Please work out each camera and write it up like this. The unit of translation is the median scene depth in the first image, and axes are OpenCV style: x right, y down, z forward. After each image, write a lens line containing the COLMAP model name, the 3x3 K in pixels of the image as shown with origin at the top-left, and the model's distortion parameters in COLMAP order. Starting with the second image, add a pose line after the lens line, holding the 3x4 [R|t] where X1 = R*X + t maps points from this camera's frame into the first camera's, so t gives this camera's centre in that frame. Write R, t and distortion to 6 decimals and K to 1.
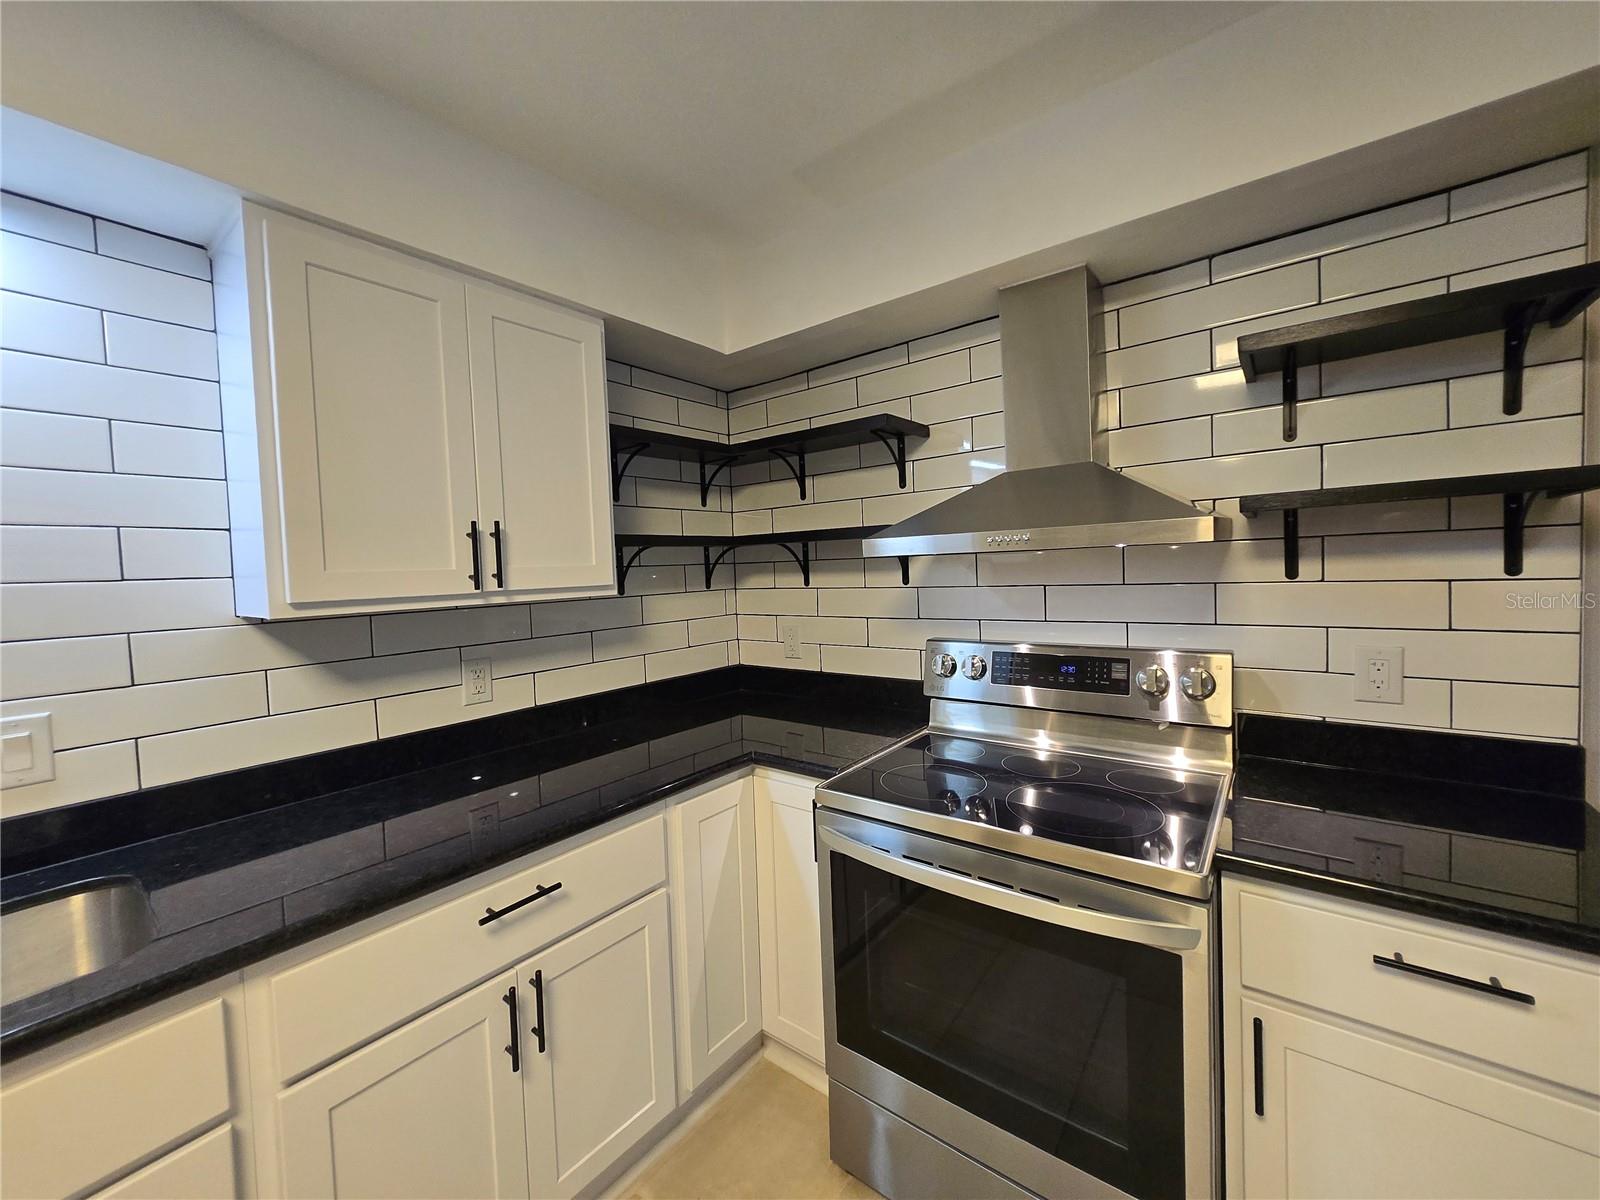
lens RADIAL K [[624.5, 0, 799.3], [0, 624.5, 589.7], [0, 0, 1]] dist [0.002534, -0.002006]
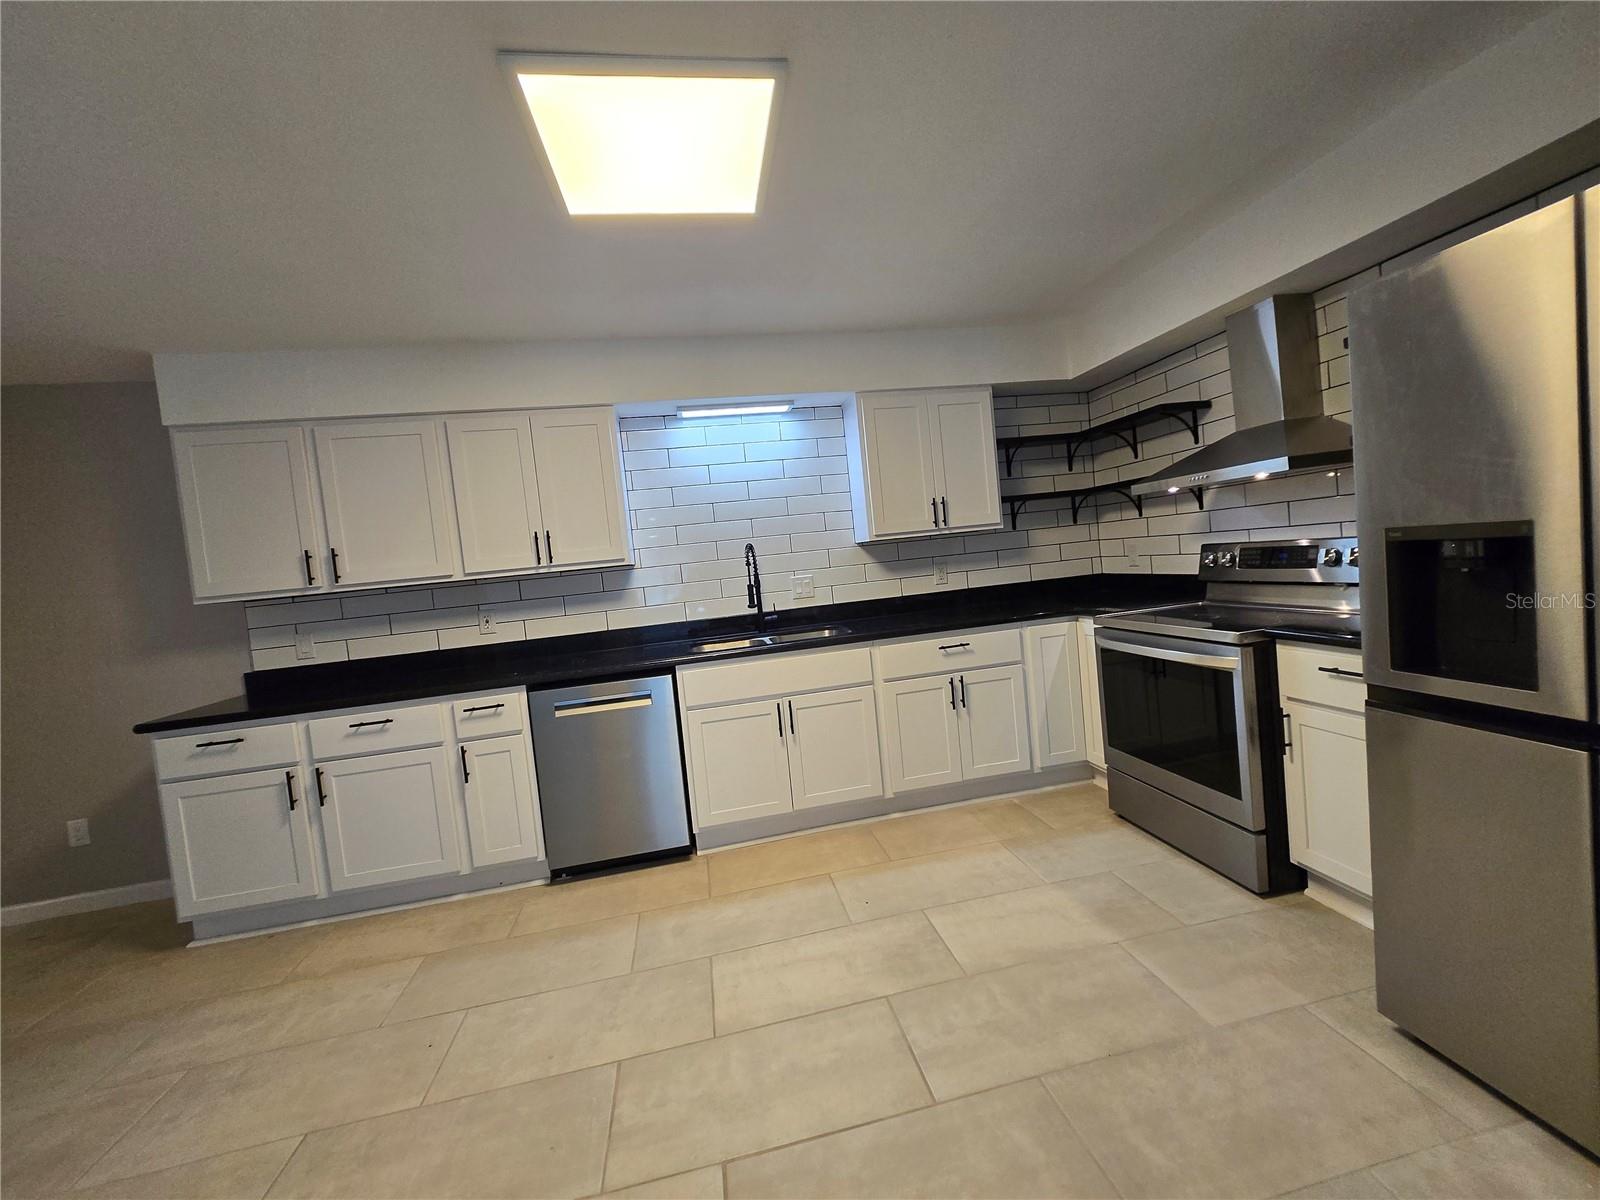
lens RADIAL K [[624.5, 0, 811.5], [0, 624.5, 585.7], [0, 0, 1]] dist [0.002534, -0.002006]
pose [[0.756178, -0.005585, -0.654343, 0.593725], [0.045914, 0.997952, 0.044542, 0.083649], [0.652754, -0.063725, 0.754885, -0.974101]]
